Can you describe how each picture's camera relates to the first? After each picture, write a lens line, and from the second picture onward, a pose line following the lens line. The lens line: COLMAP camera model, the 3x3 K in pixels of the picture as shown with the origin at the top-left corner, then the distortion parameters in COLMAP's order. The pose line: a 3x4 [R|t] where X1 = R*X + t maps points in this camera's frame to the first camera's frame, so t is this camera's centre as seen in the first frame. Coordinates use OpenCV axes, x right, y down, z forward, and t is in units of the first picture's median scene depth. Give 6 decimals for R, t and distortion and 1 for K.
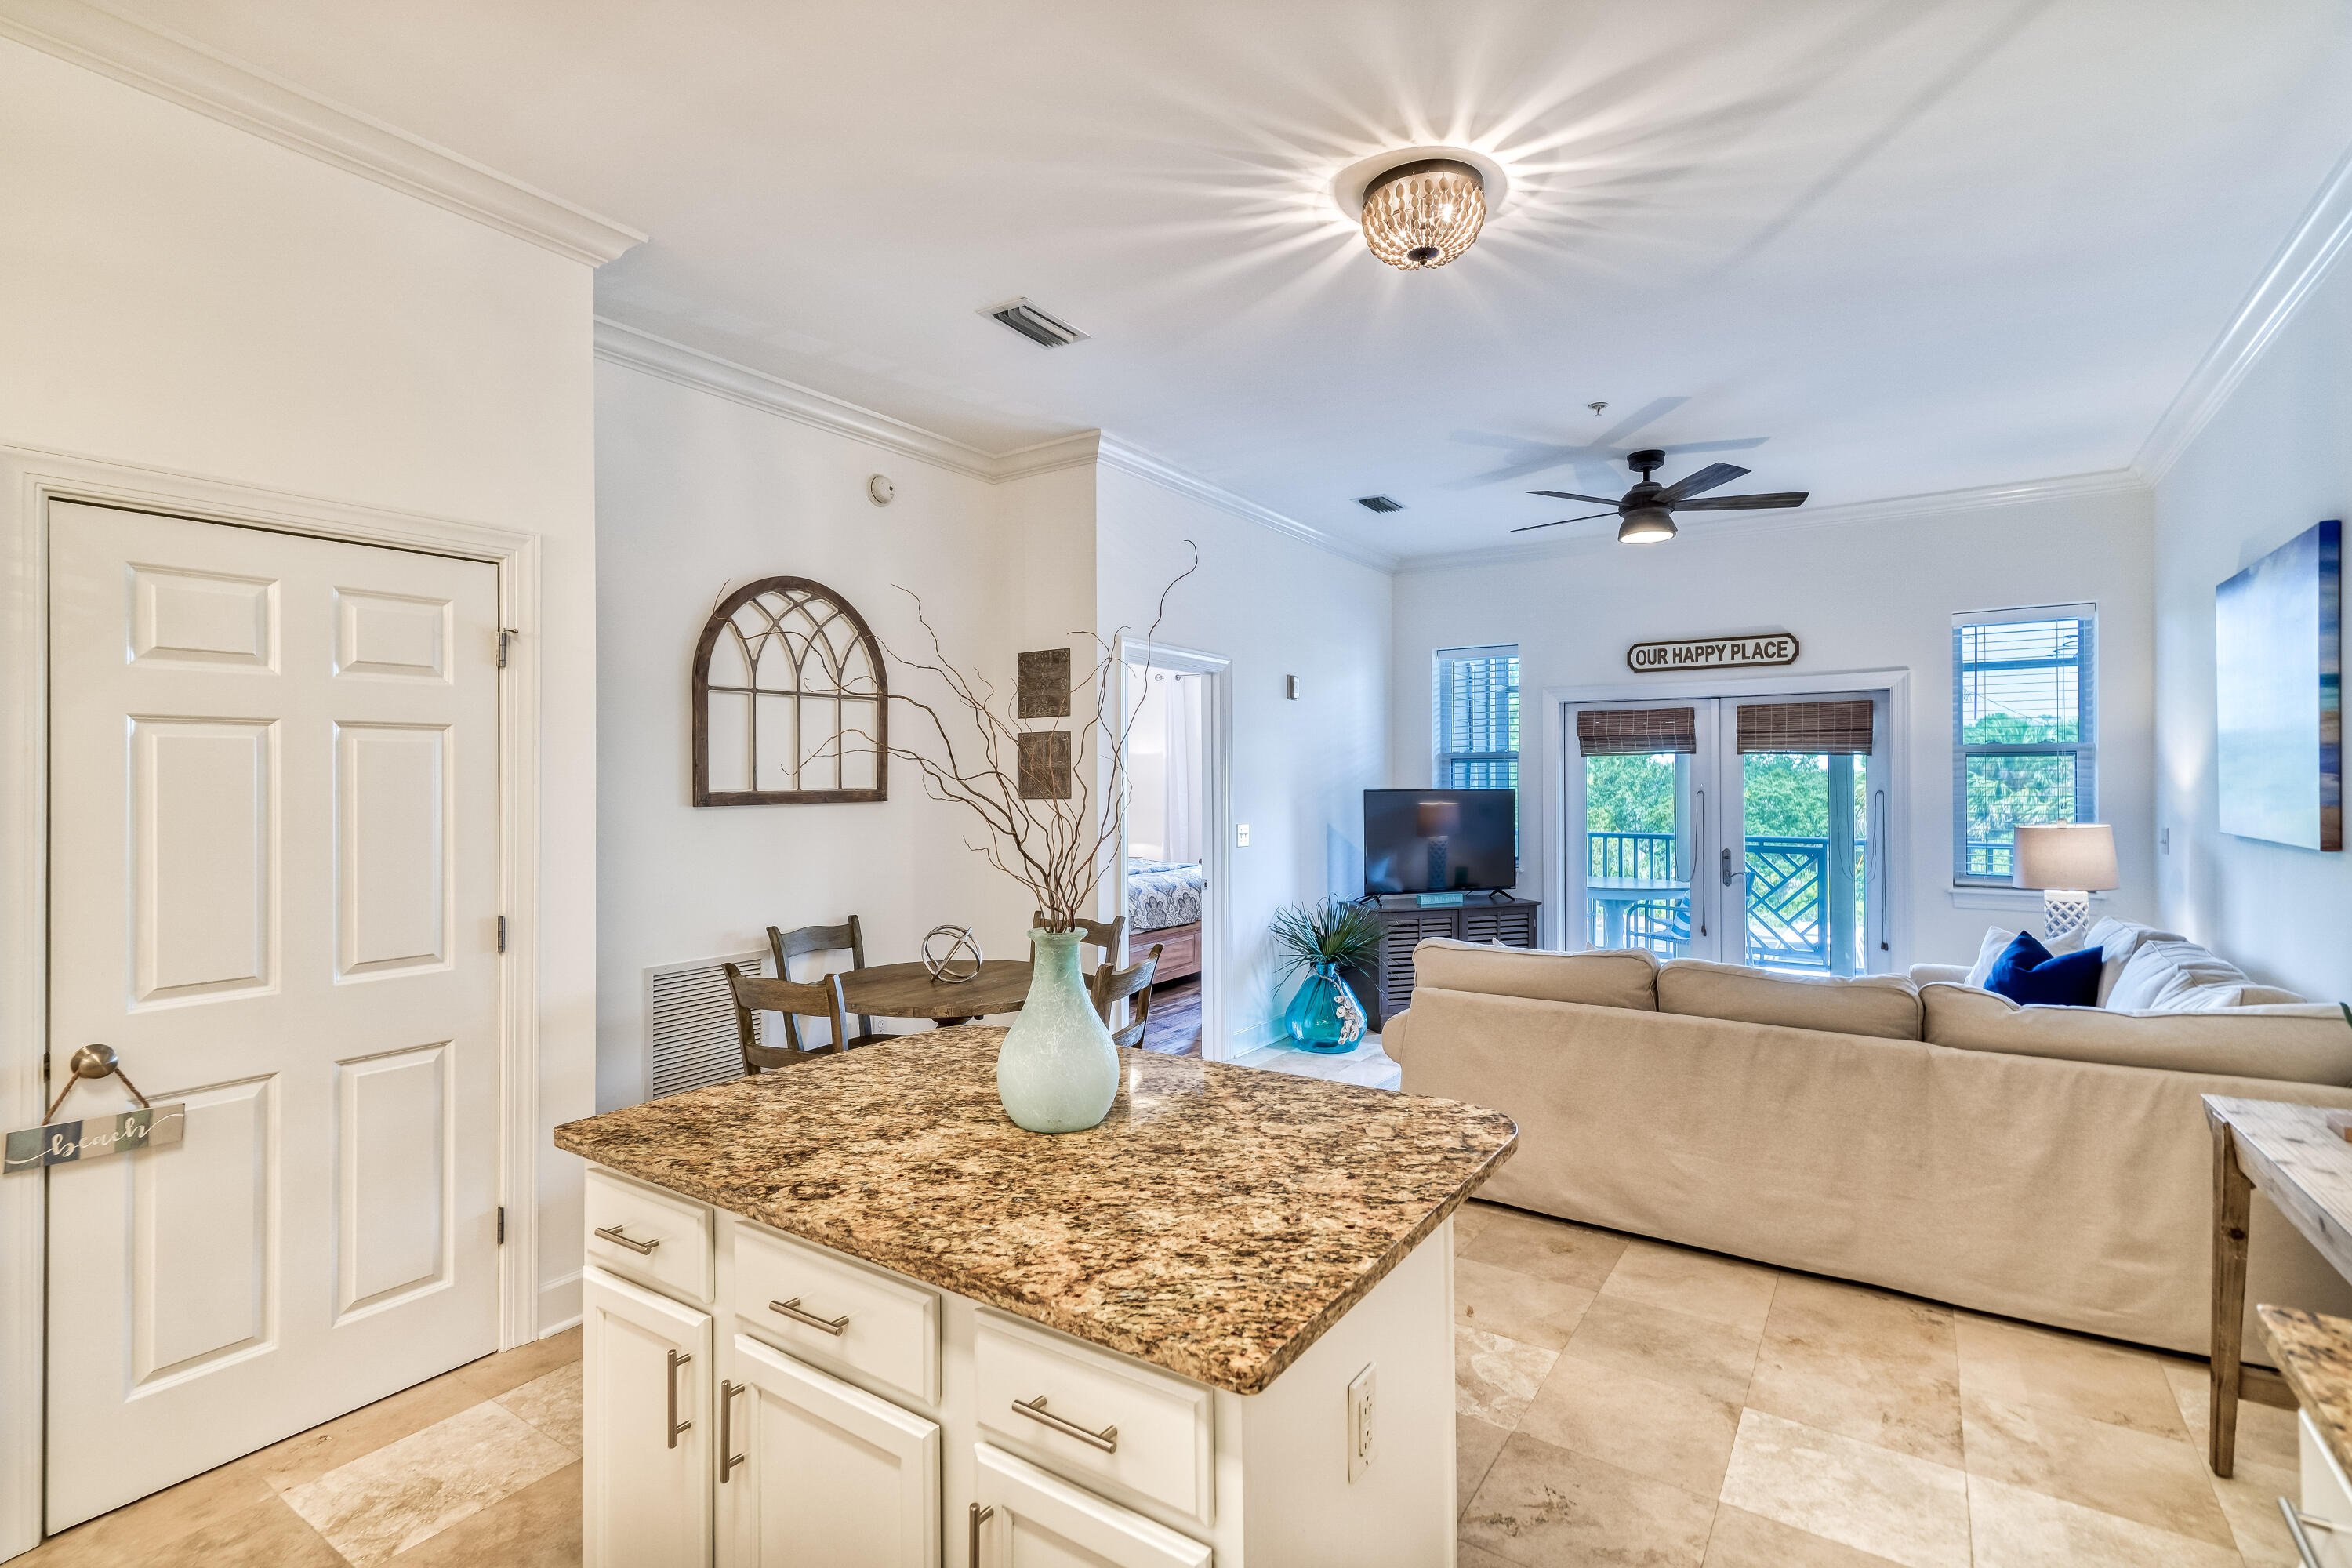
lens RADIAL K [[1087.0, 0, 1197.8], [0, 1087.0, 765.8], [0, 0, 1]] dist [-0.000041, 0.008472]
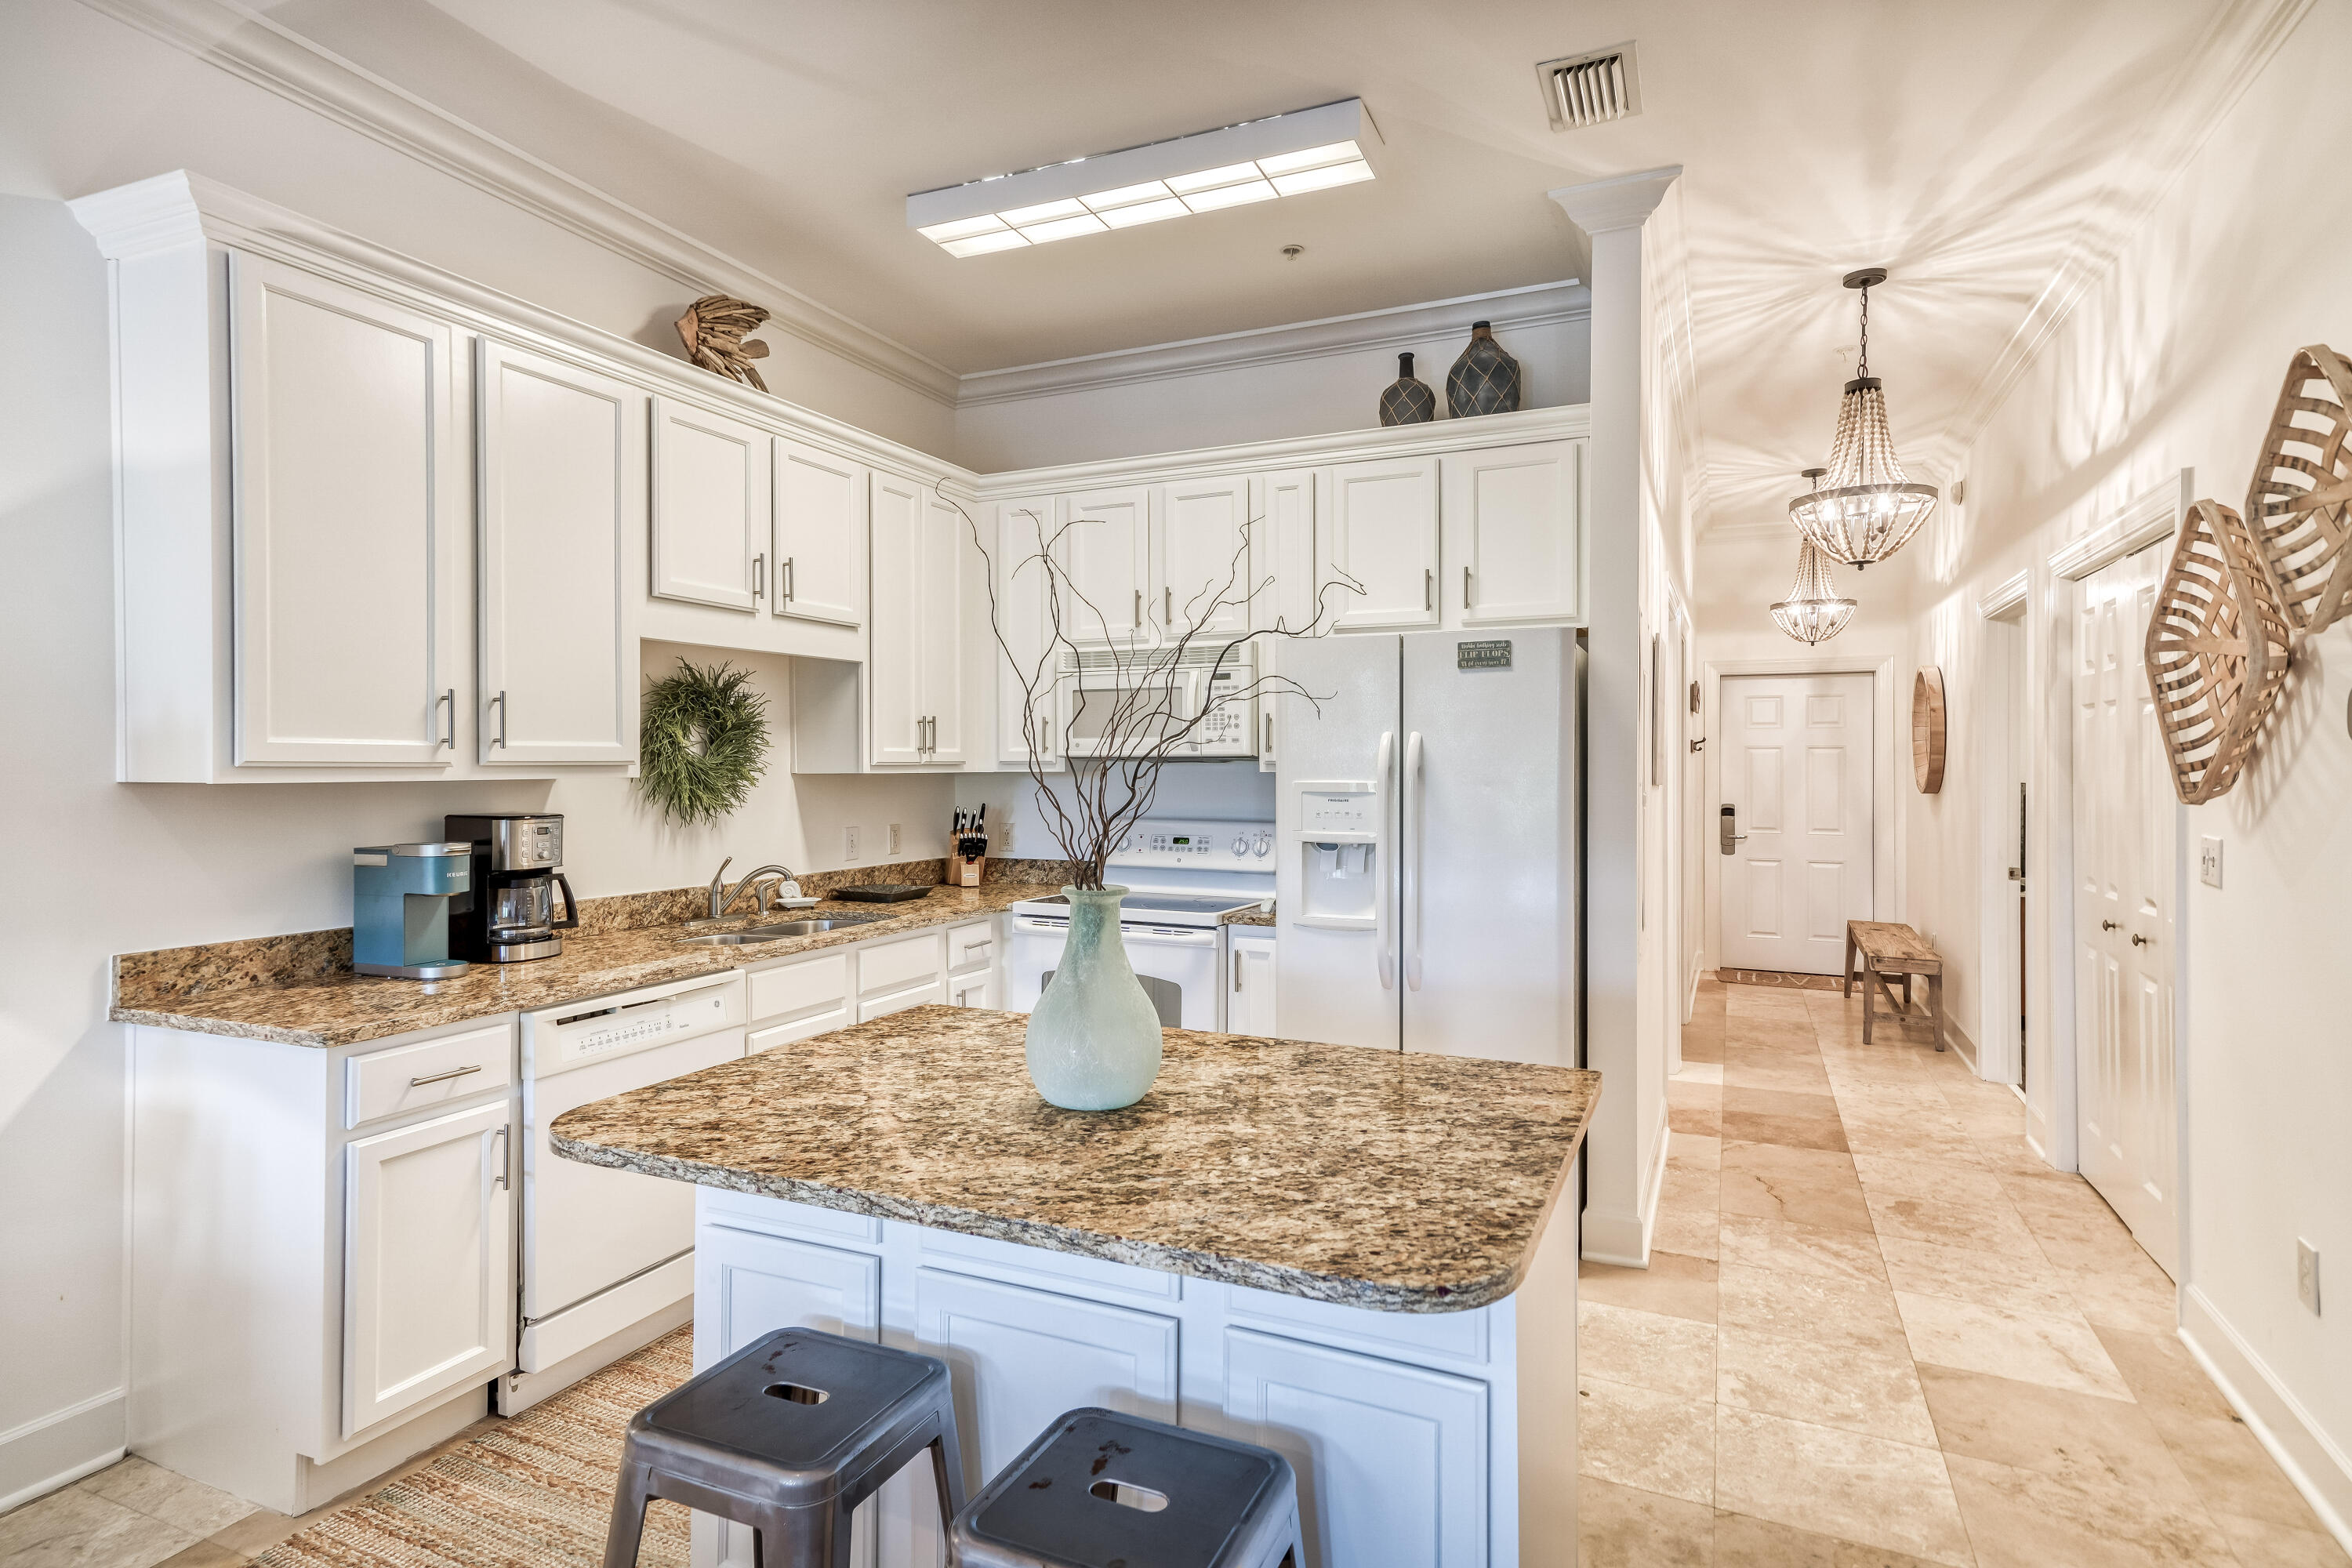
lens RADIAL K [[1190.8, 0, 1231.3], [0, 1190.8, 756.6], [0, 0, 1]] dist [0.031437, 0.006044]
pose [[-0.983644, 0.001178, -0.180121, -0.024083], [0.003872, 0.999886, -0.014603, 0.023098], [0.180083, -0.015061, -0.983536, 0.790867]]
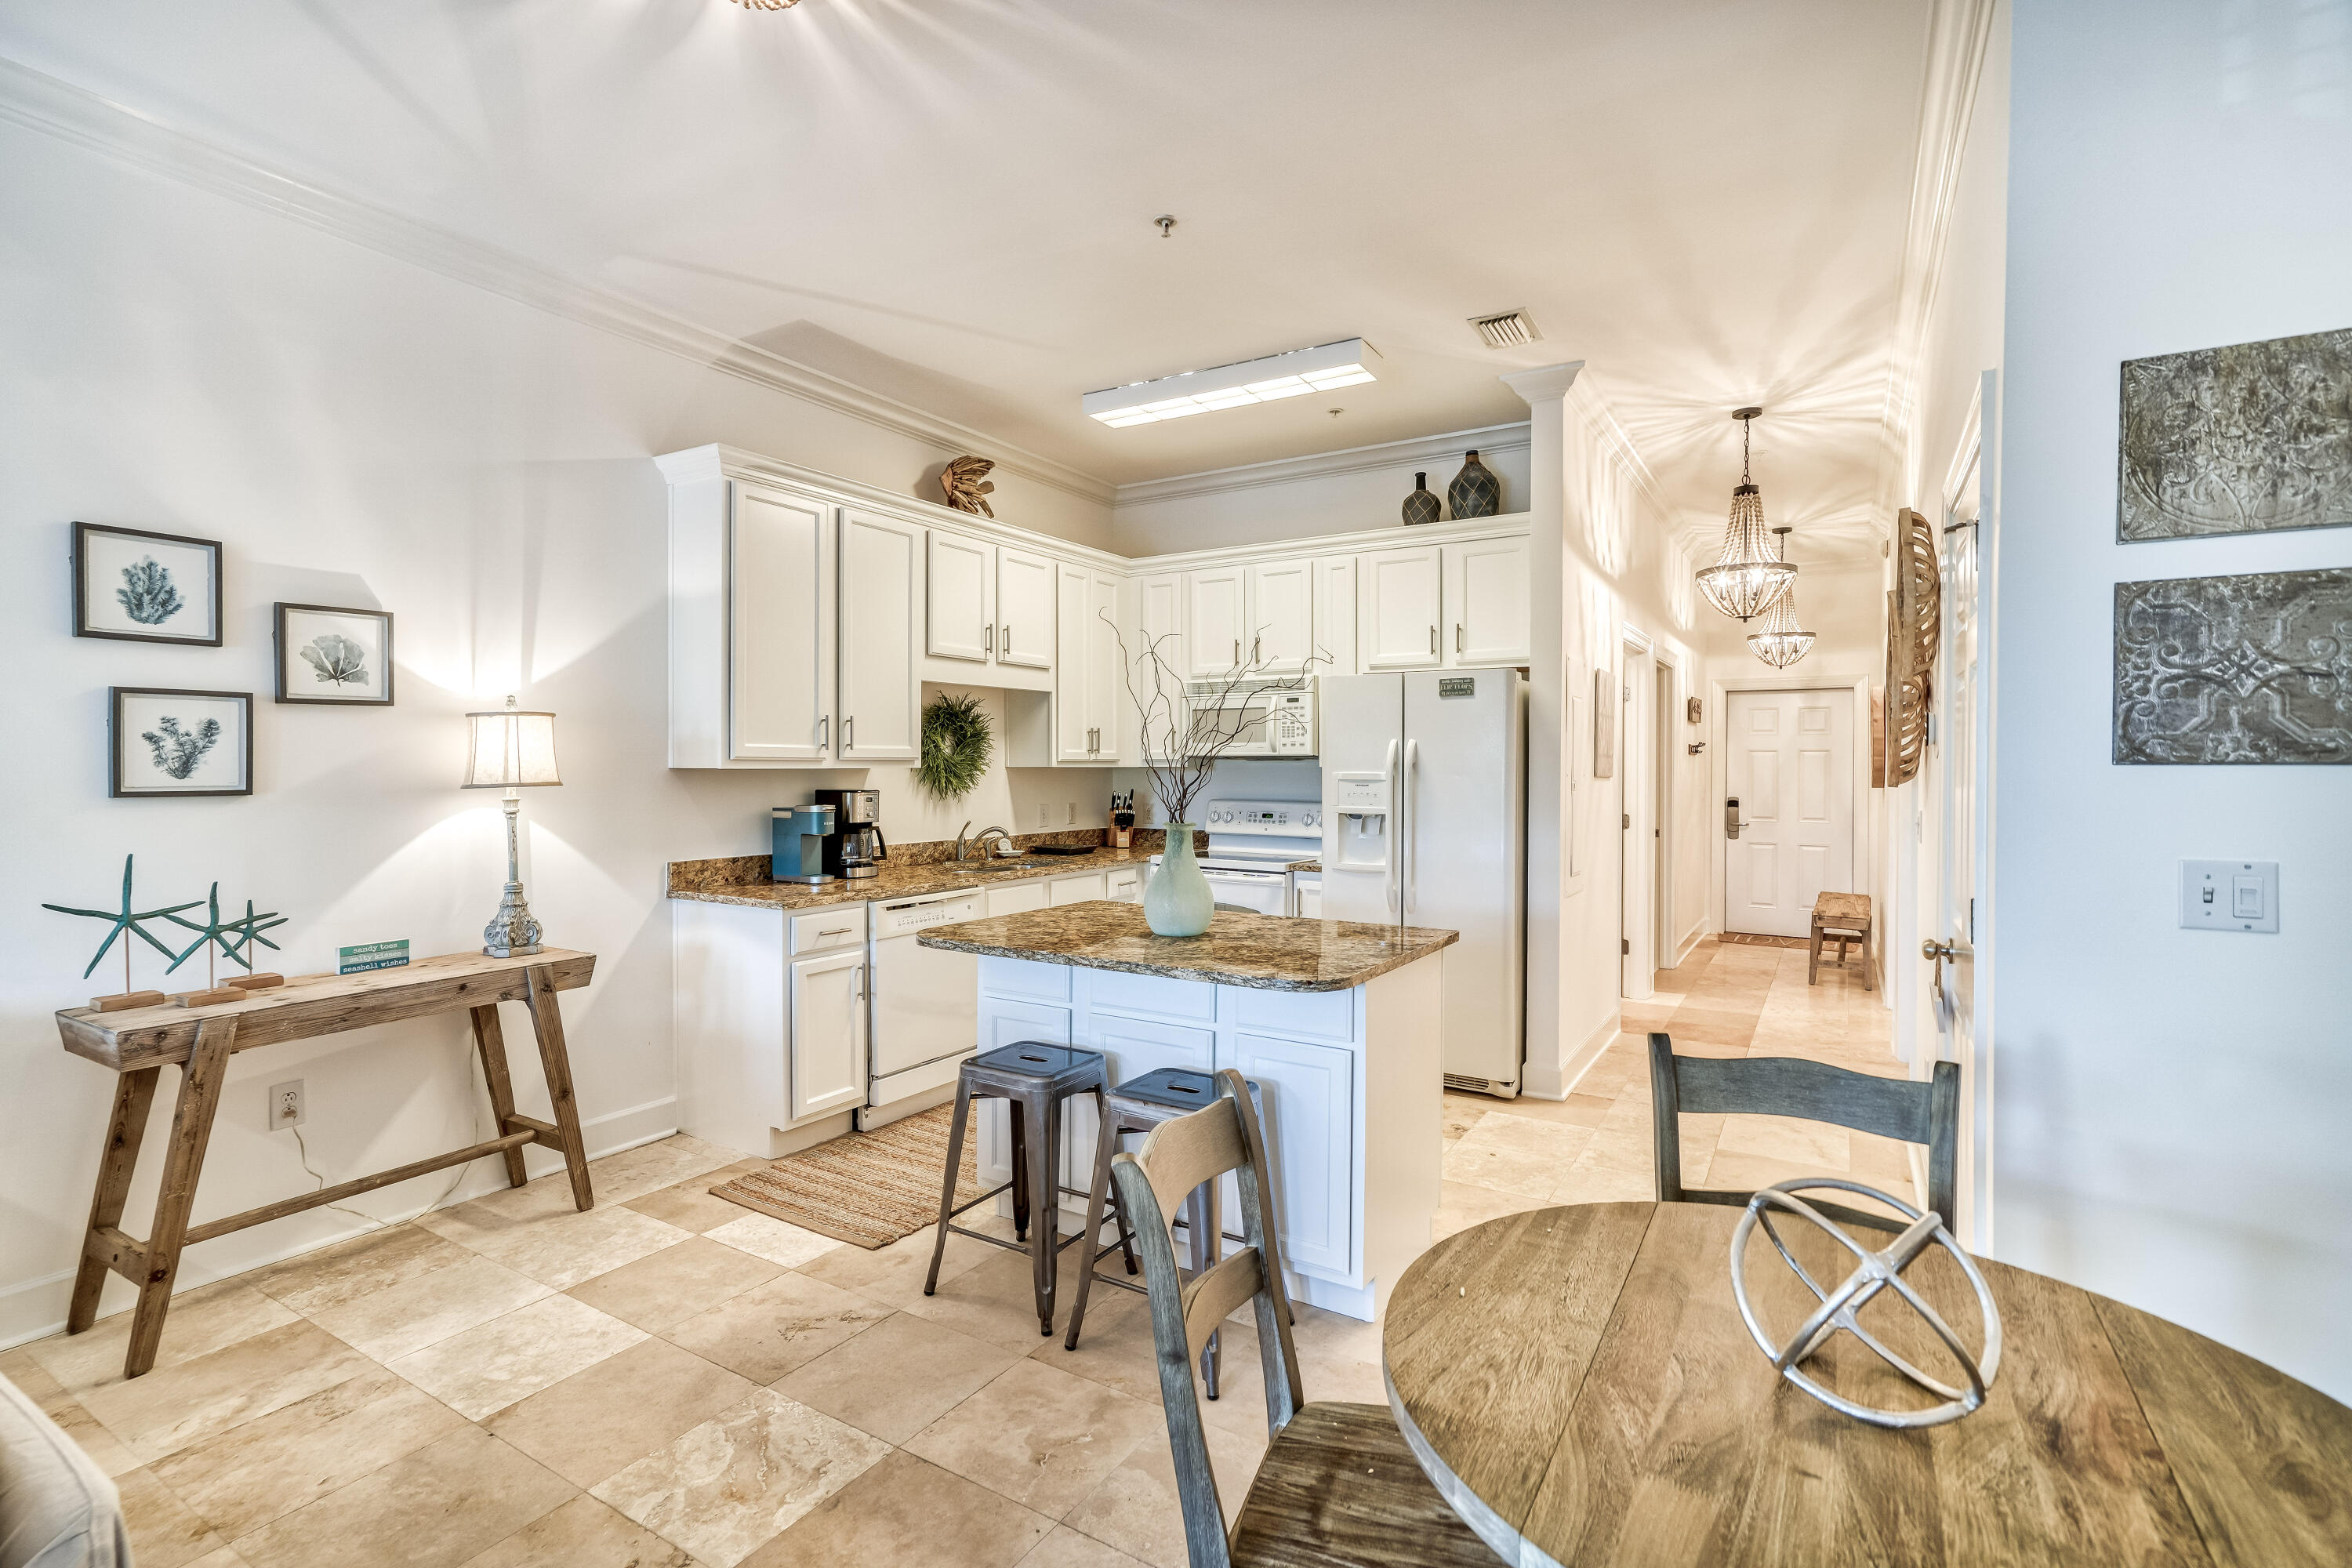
lens RADIAL K [[1087.0, 0, 1223.8], [0, 1087.0, 761.2], [0, 0, 1]] dist [-0.000041, 0.008472]
pose [[-0.998756, 0.001185, -0.049850, -0.044623], [0.001868, 0.999905, -0.013654, 0.031721], [0.049829, -0.013730, -0.998663, 1.077657]]
